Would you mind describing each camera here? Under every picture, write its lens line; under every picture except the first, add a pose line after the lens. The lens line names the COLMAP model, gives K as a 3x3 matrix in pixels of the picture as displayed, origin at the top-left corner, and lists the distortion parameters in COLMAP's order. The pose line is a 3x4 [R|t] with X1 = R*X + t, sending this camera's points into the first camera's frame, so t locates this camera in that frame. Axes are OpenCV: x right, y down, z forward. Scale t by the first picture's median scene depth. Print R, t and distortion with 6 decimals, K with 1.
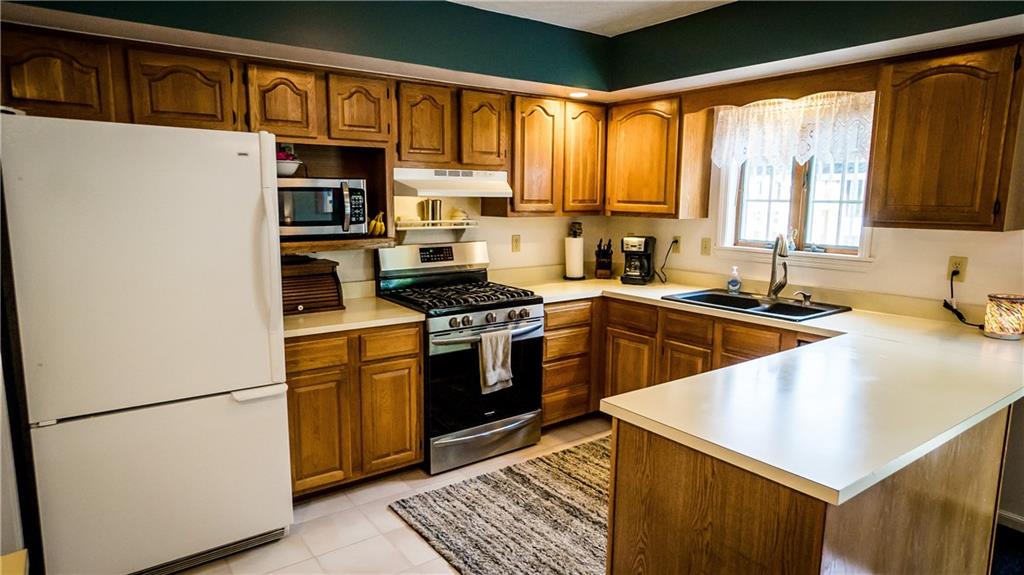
lens RADIAL K [[618.9, 0, 506.2], [0, 618.9, 292.5], [0, 0, 1]] dist [-0.006025, 0.021496]
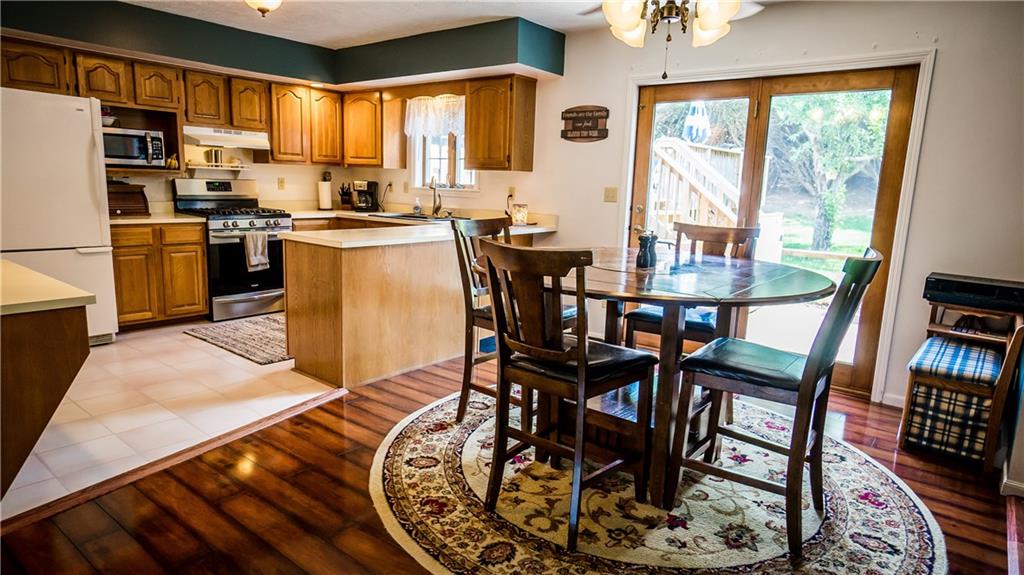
lens RADIAL K [[618.9, 0, 506.2], [0, 618.9, 292.5], [0, 0, 1]] dist [-0.006025, 0.021496]
pose [[0.969405, -0.017114, 0.244869, 0.215058], [0.010067, 0.999499, 0.030001, 0.177616], [-0.245259, -0.026618, 0.969092, -0.712913]]
